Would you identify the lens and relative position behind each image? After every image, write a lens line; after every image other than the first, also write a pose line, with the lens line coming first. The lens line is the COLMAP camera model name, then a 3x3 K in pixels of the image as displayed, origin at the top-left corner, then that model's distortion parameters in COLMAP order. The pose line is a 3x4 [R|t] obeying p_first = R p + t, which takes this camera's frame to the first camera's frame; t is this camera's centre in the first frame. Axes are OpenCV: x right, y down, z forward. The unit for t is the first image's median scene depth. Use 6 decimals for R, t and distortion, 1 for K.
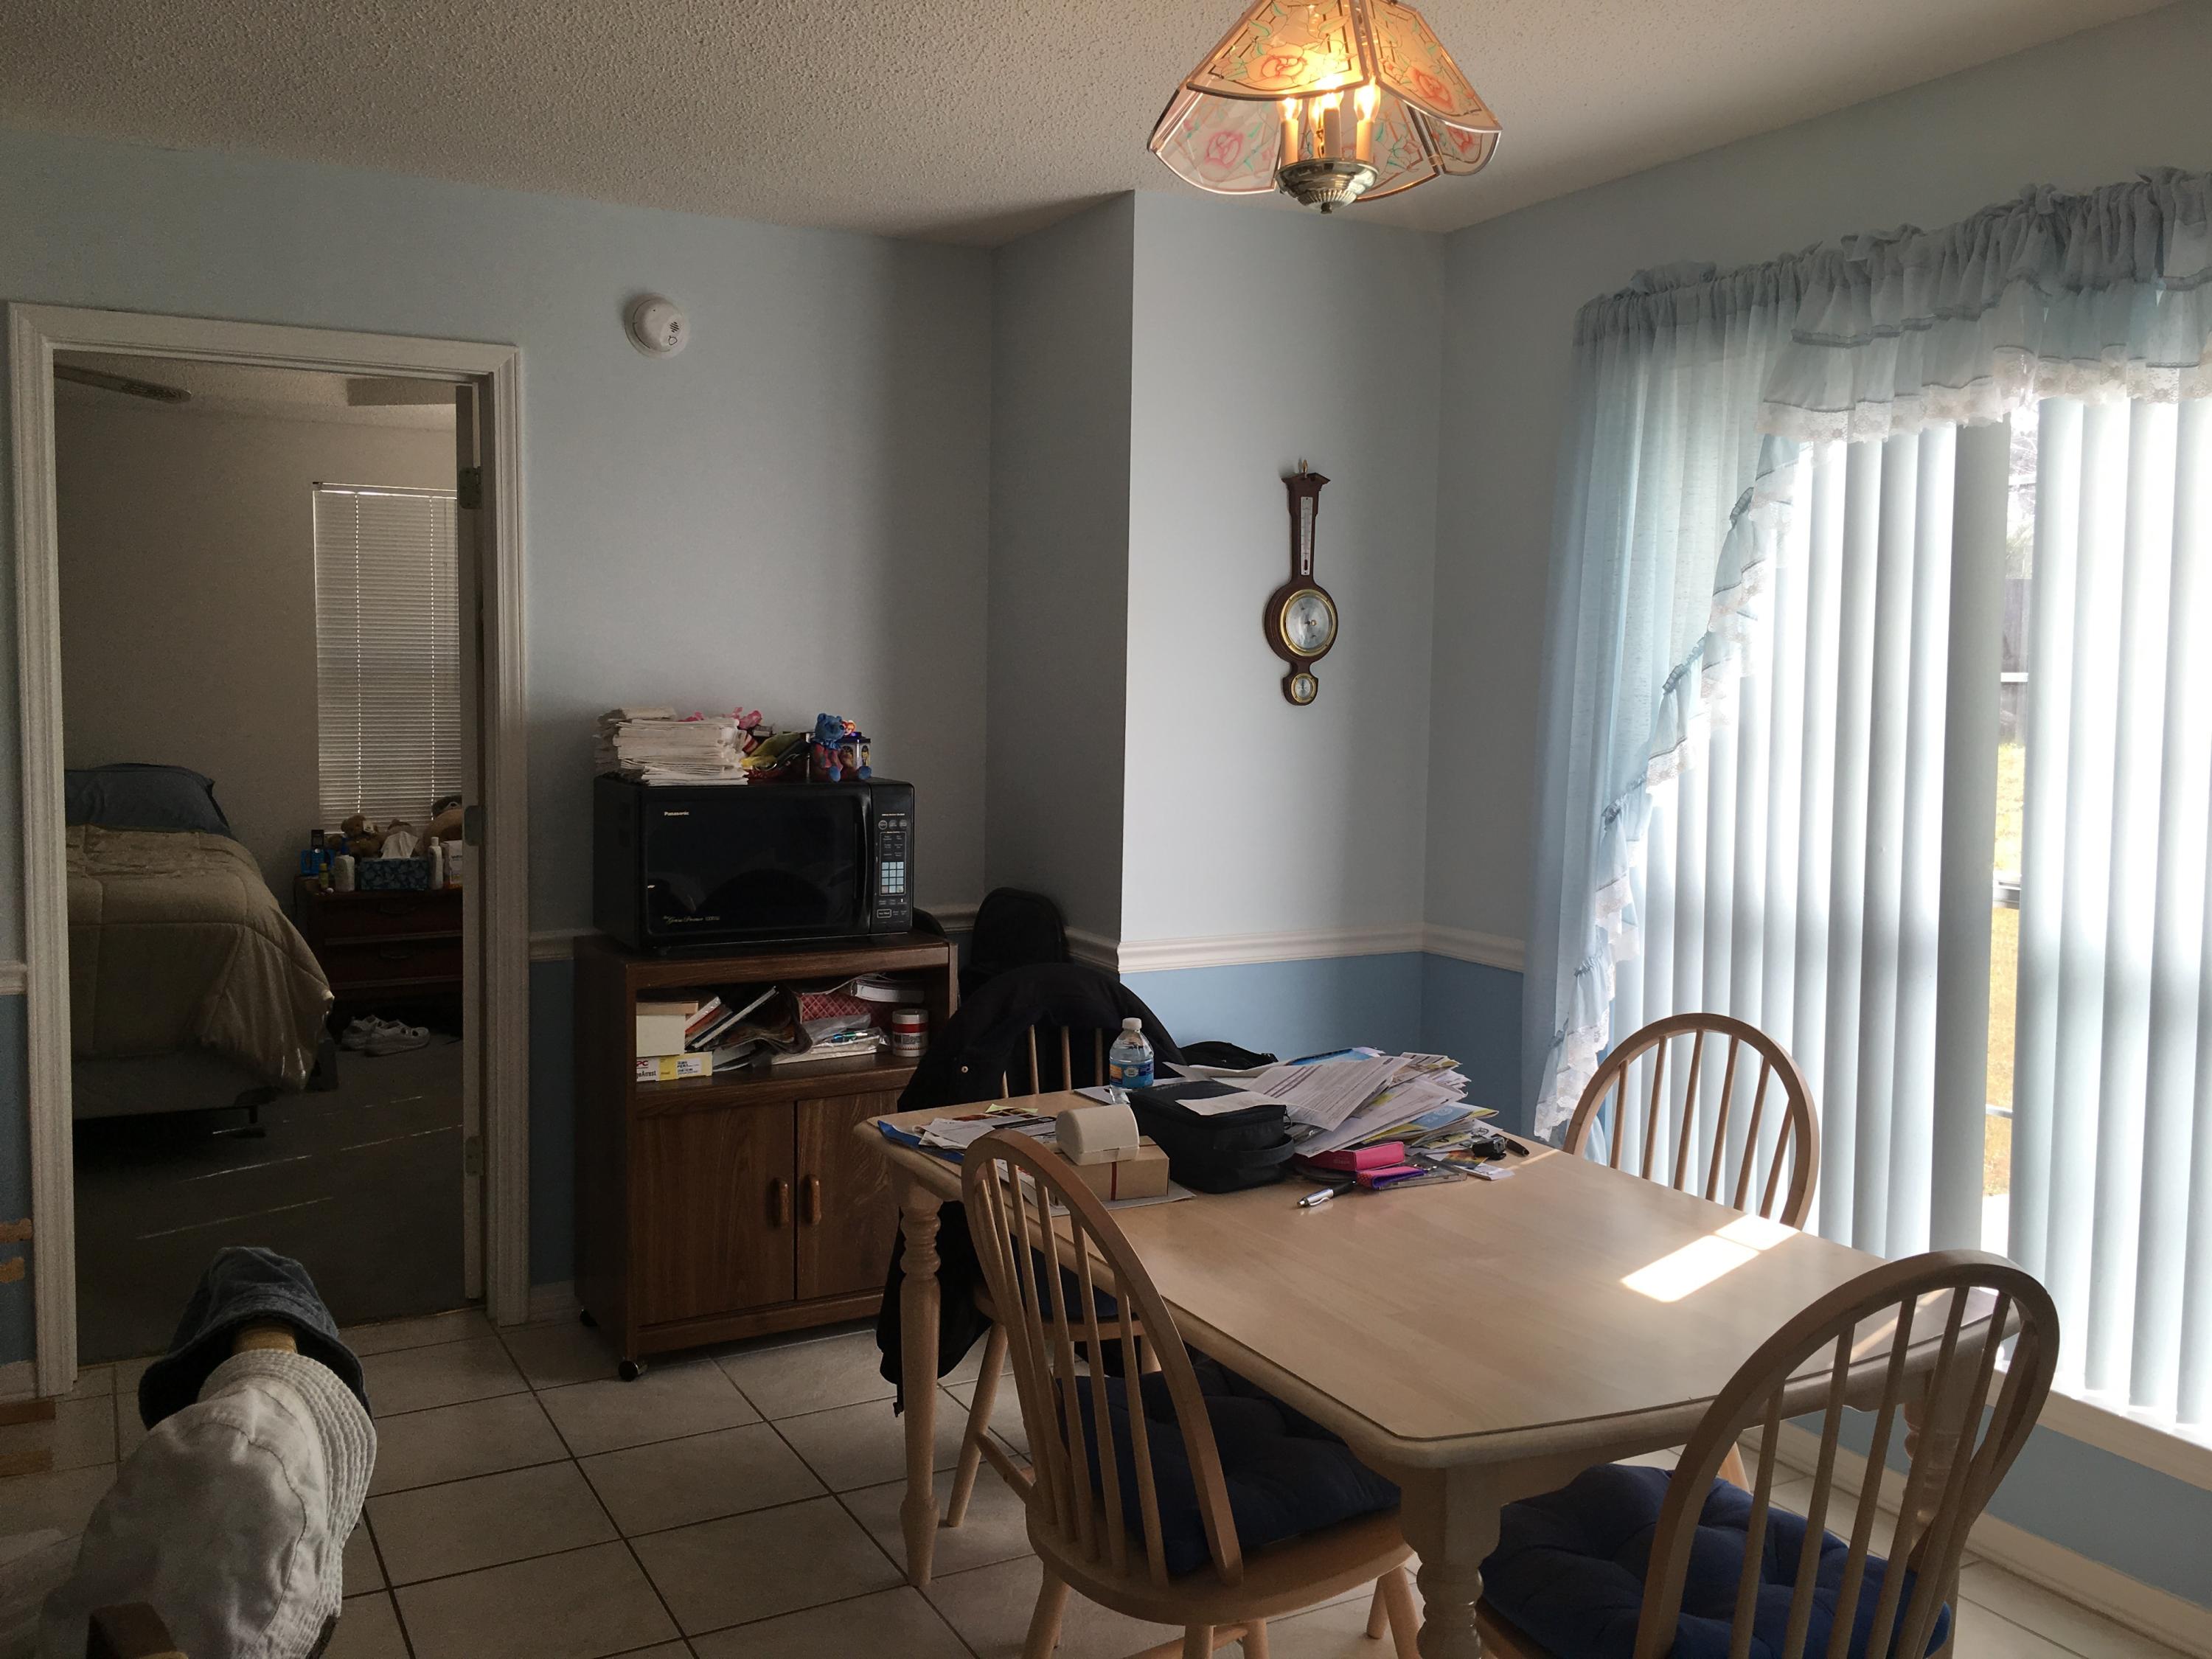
lens RADIAL K [[1874.4, 0, 1104.2], [0, 1874.4, 809.4], [0, 0, 1]] dist [0.076128, -0.100639]
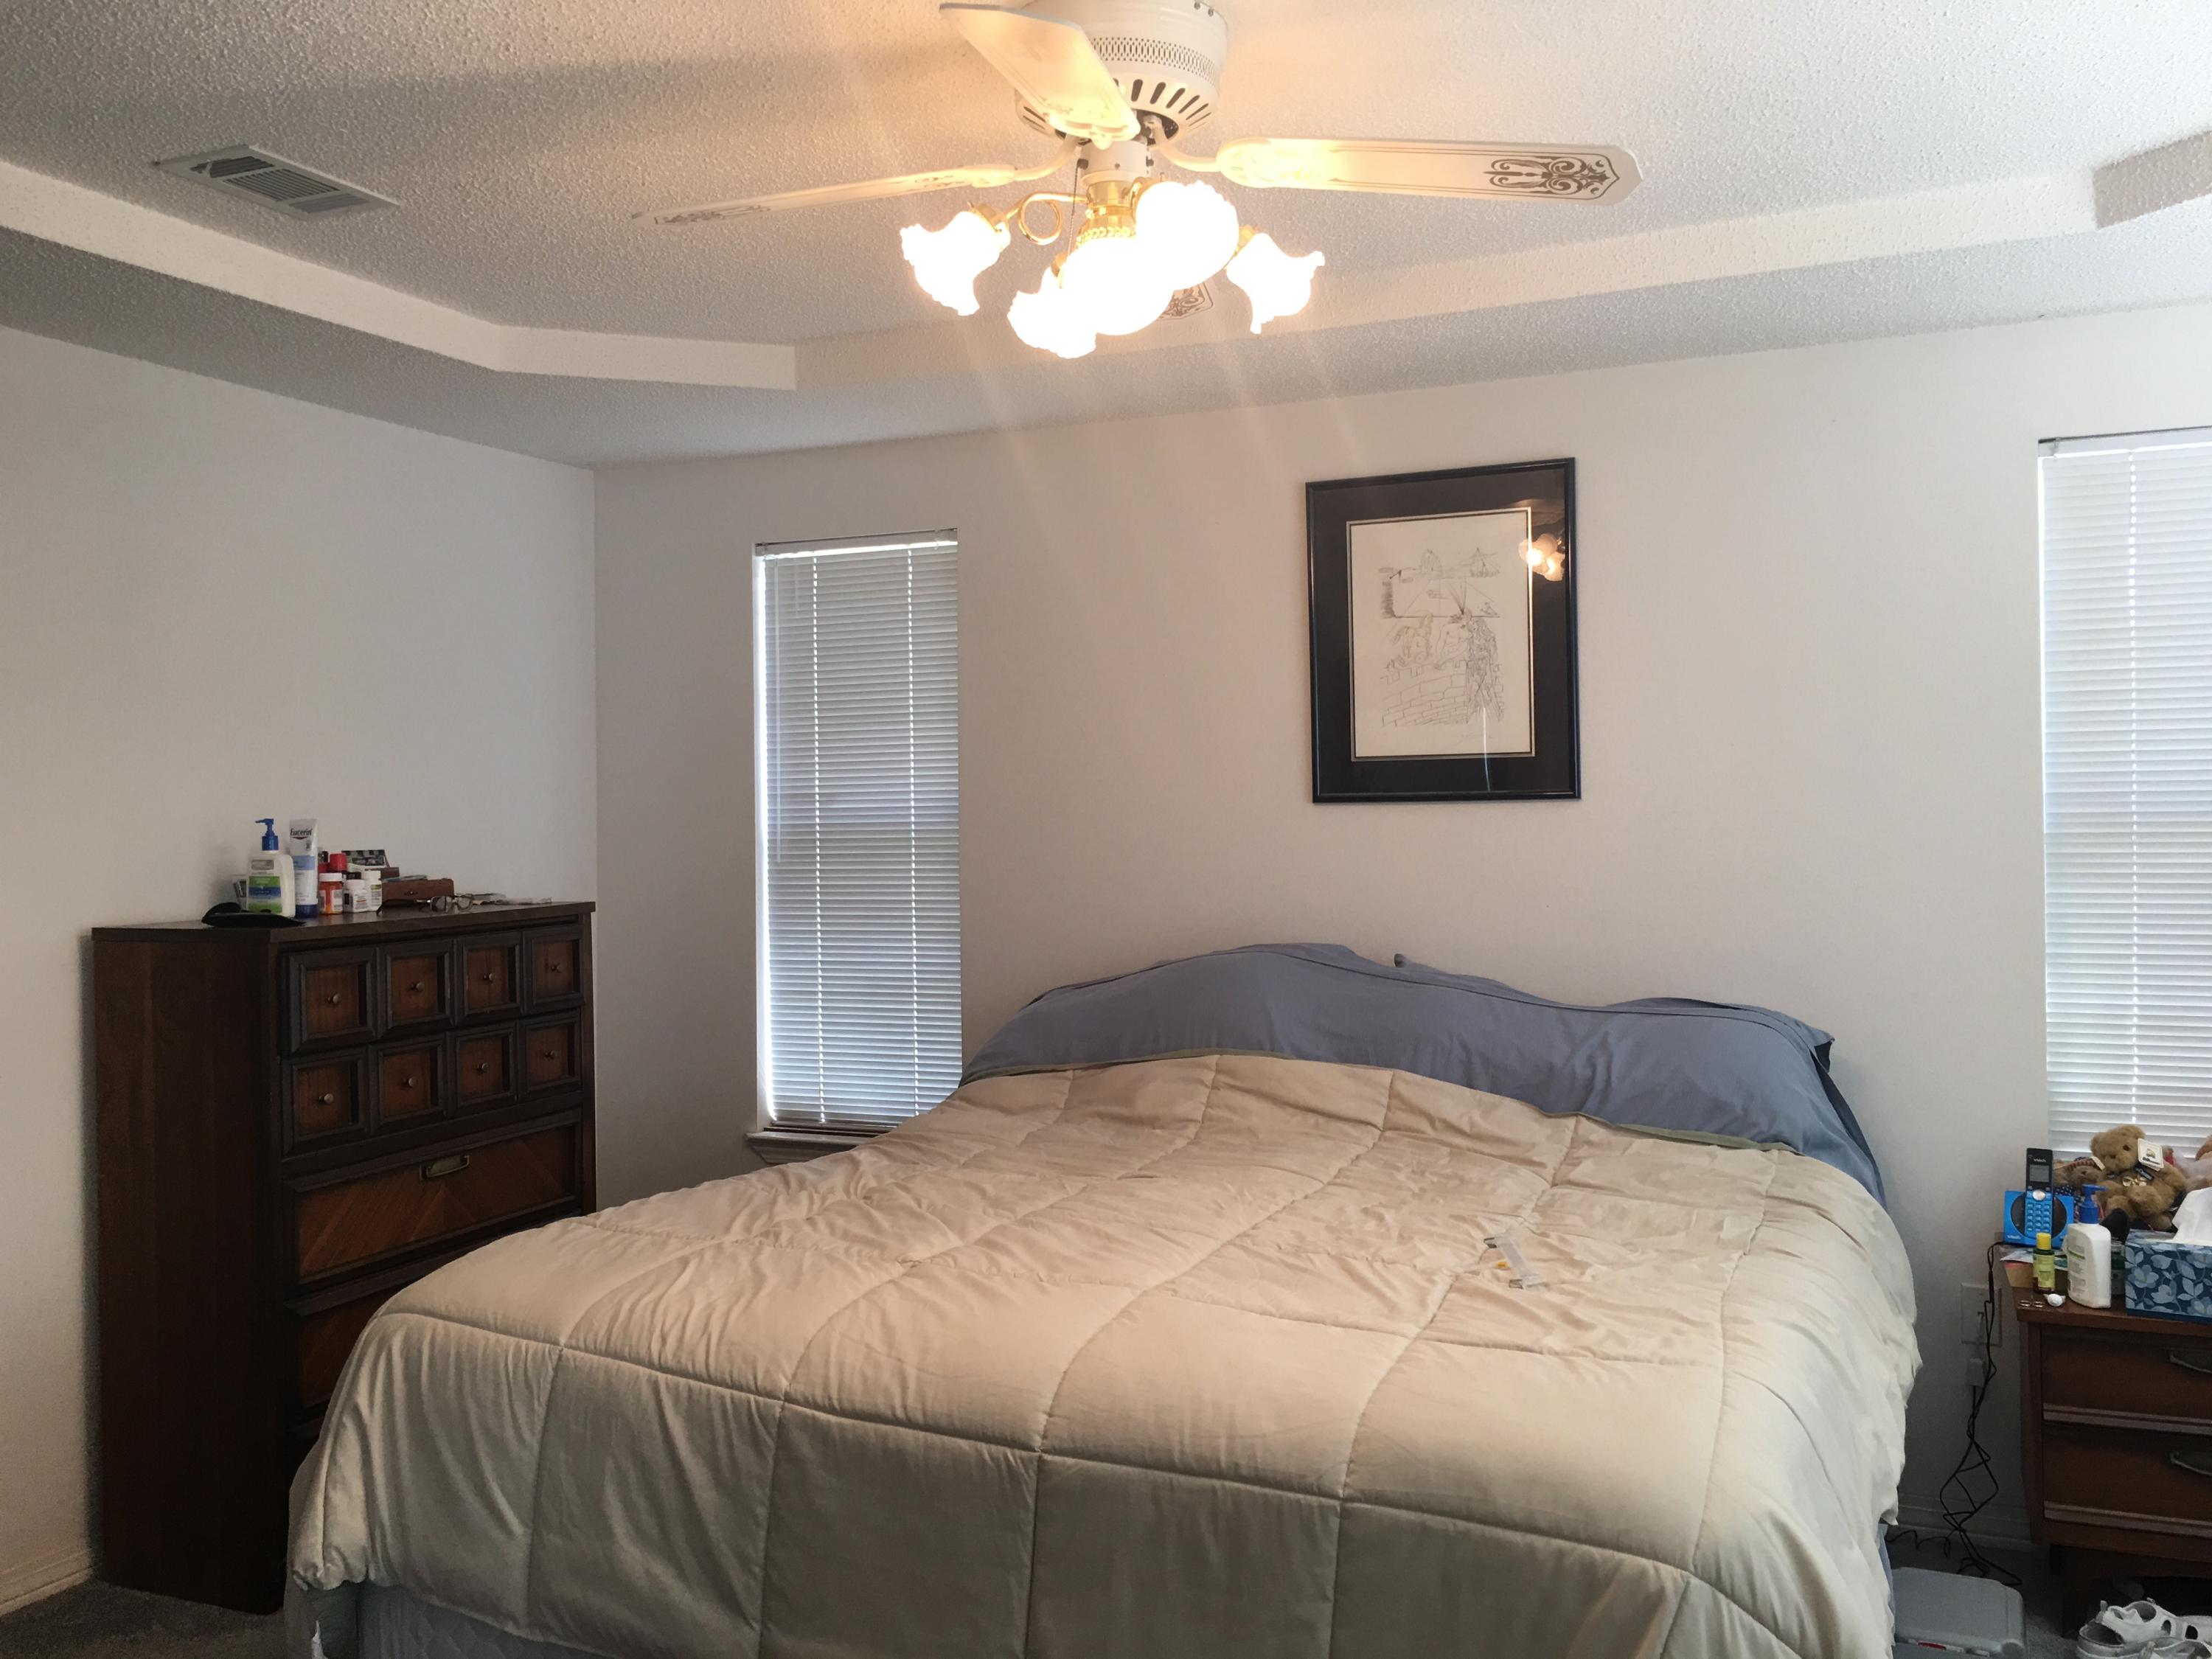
lens RADIAL K [[1874.4, 0, 1106.9], [0, 1874.4, 807.1], [0, 0, 1]] dist [0.076128, -0.100639]
pose [[0.616016, -0.021503, -0.787440, -0.183465], [-0.038650, 0.997598, -0.057477, -0.040609], [0.786785, 0.065841, 0.613706, 0.524451]]
